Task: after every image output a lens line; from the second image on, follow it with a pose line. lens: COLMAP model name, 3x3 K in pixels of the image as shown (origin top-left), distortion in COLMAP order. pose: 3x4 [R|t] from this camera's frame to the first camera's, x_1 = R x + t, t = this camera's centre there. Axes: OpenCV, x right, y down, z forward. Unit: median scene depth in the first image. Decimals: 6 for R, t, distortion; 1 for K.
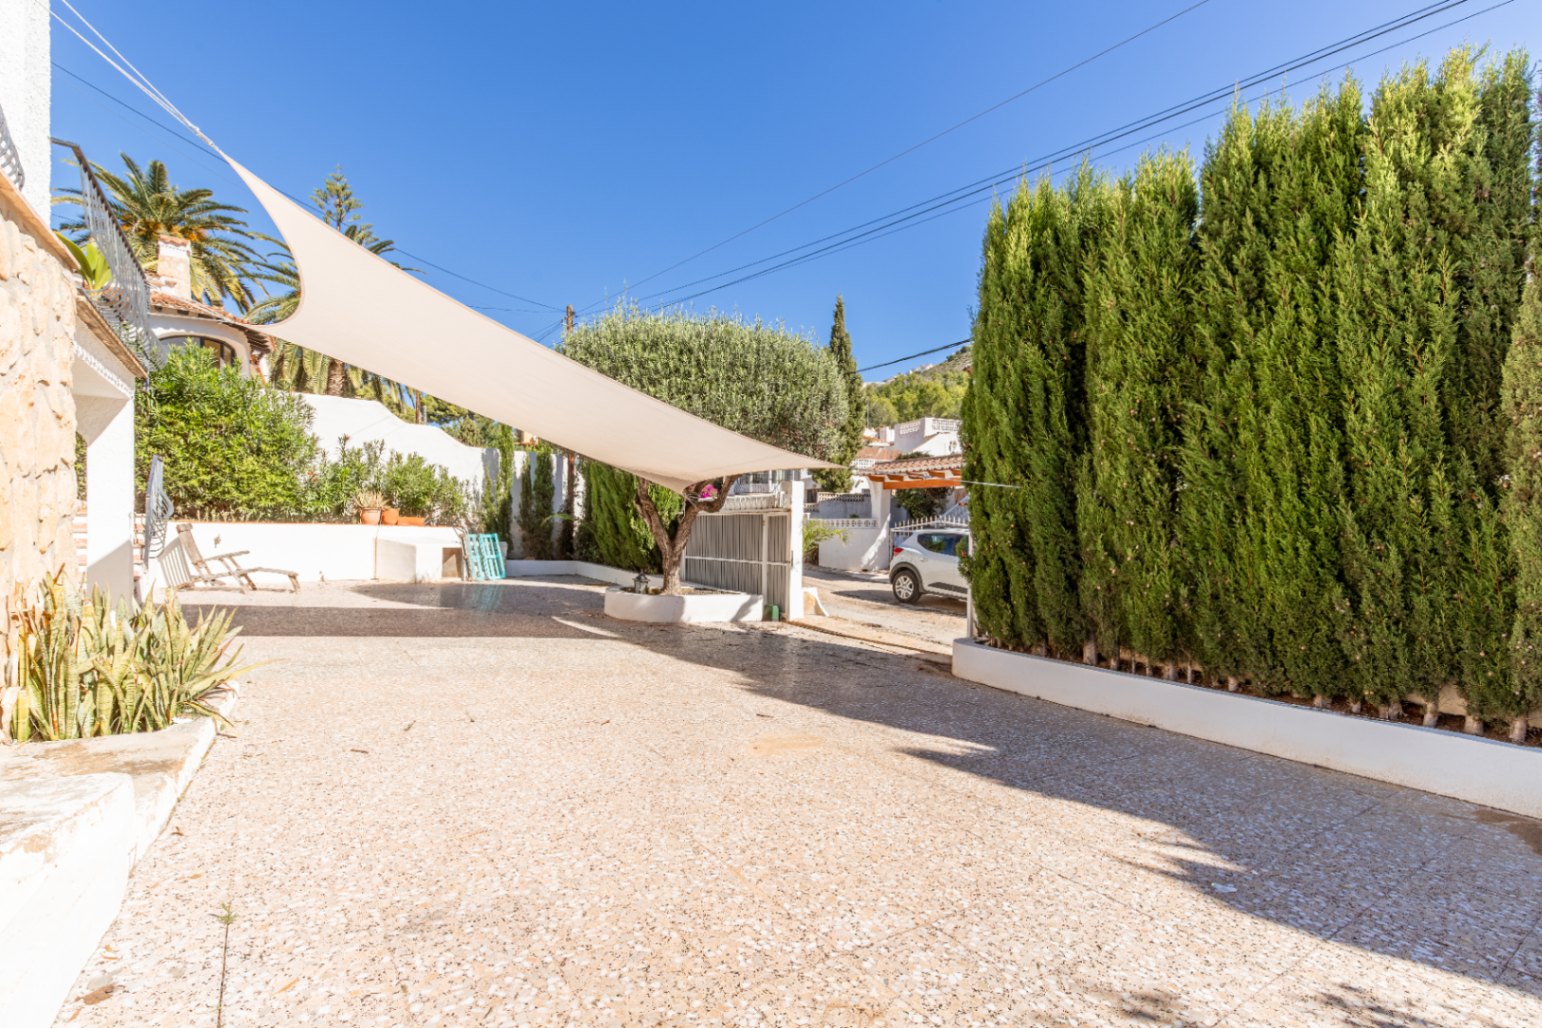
lens RADIAL K [[706.9, 0, 772.3], [0, 706.9, 534.6], [0, 0, 1]] dist [0.003347, 0.000507]
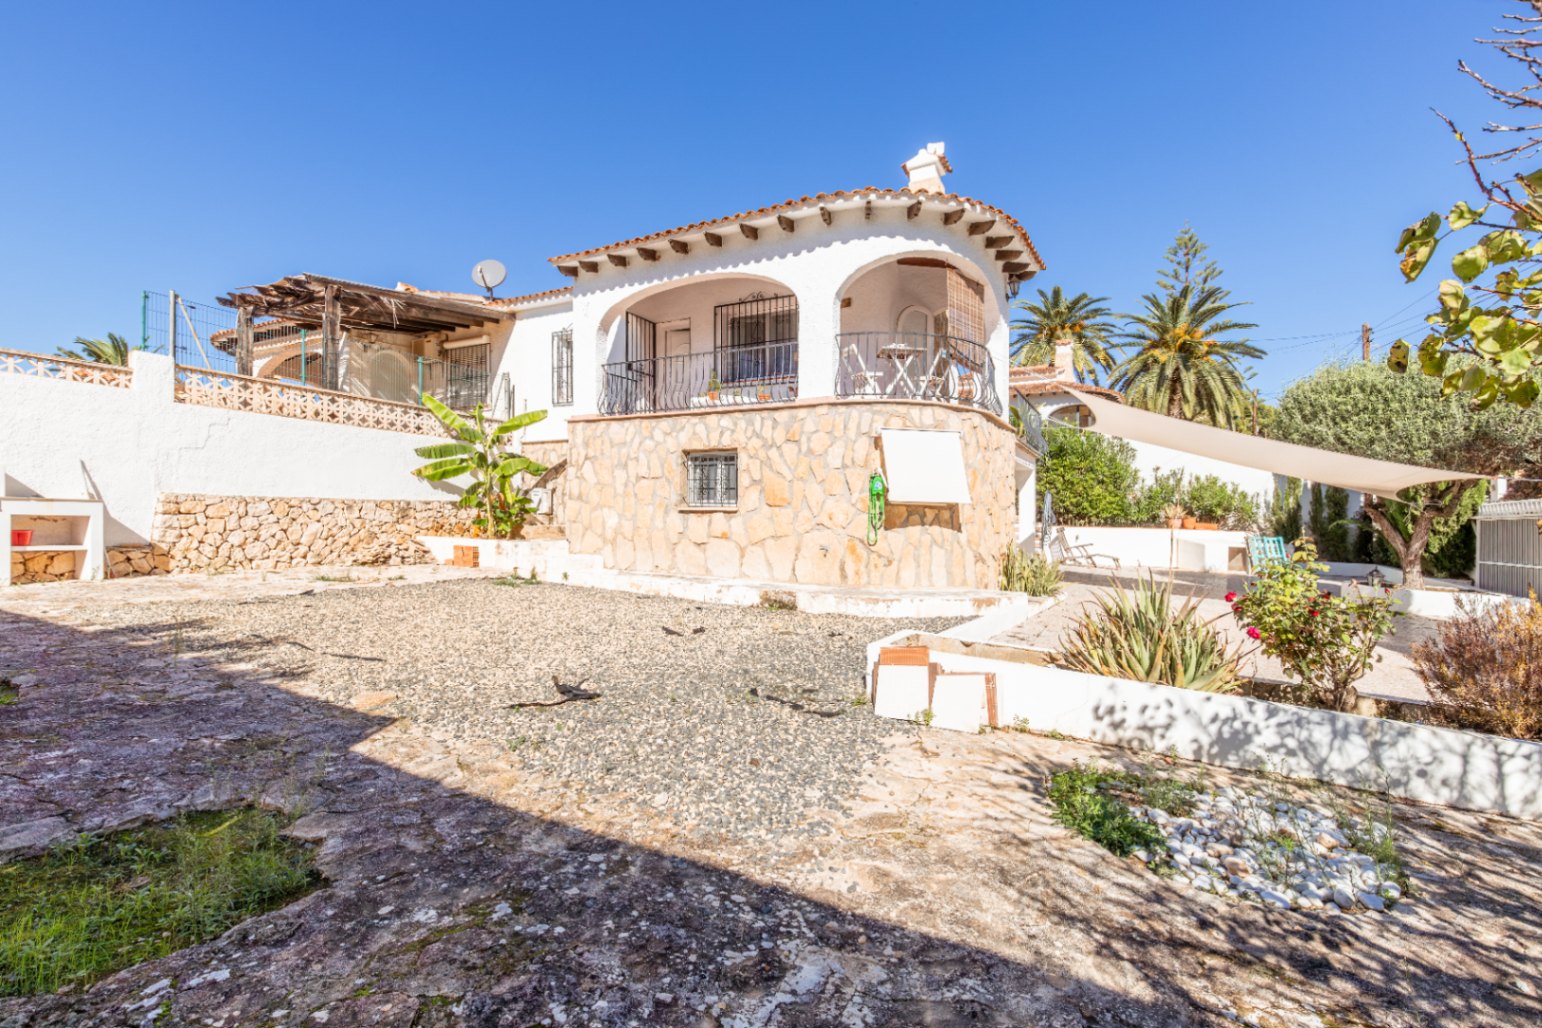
lens RADIAL K [[706.9, 0, 764.3], [0, 706.9, 498.4], [0, 0, 1]] dist [0.003347, 0.000507]
pose [[0.439946, -0.037323, -0.897248, 0.393778], [-0.019146, 0.998519, -0.050924, 0.014735], [0.897820, 0.039582, 0.438580, -0.403957]]
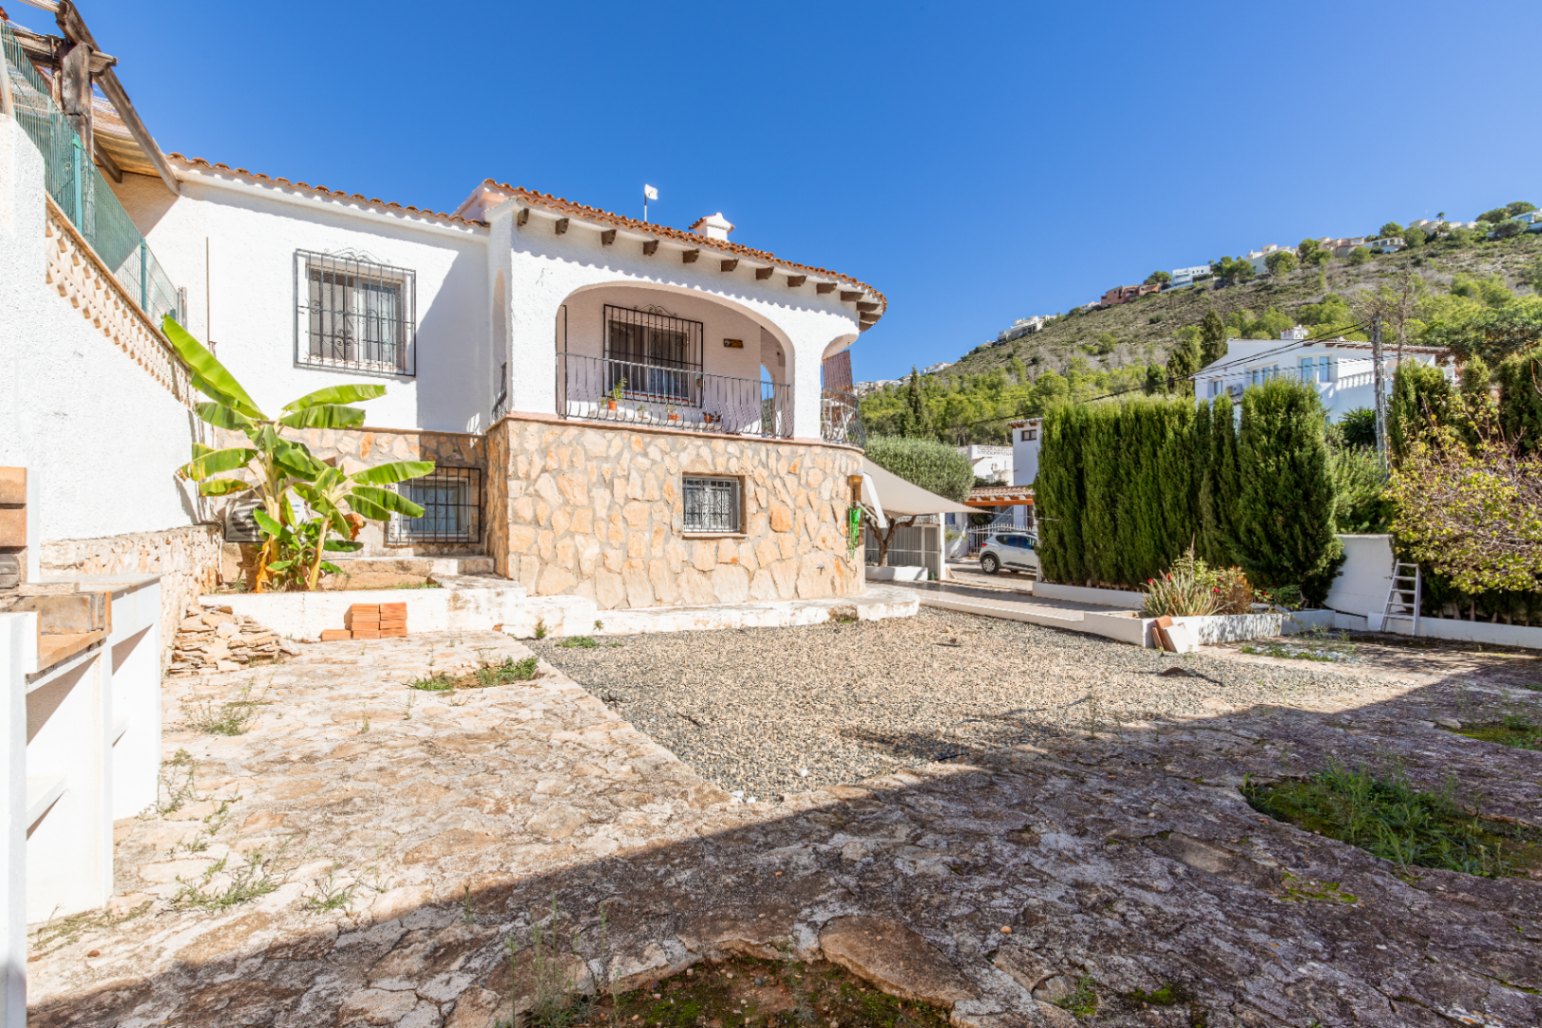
lens RADIAL K [[706.9, 0, 756.9], [0, 706.9, 488.9], [0, 0, 1]] dist [0.003347, 0.000507]
pose [[0.999220, -0.009295, -0.038375, -0.395272], [0.007100, 0.998351, -0.056956, -0.024780], [0.038841, 0.056639, 0.997639, -0.982062]]
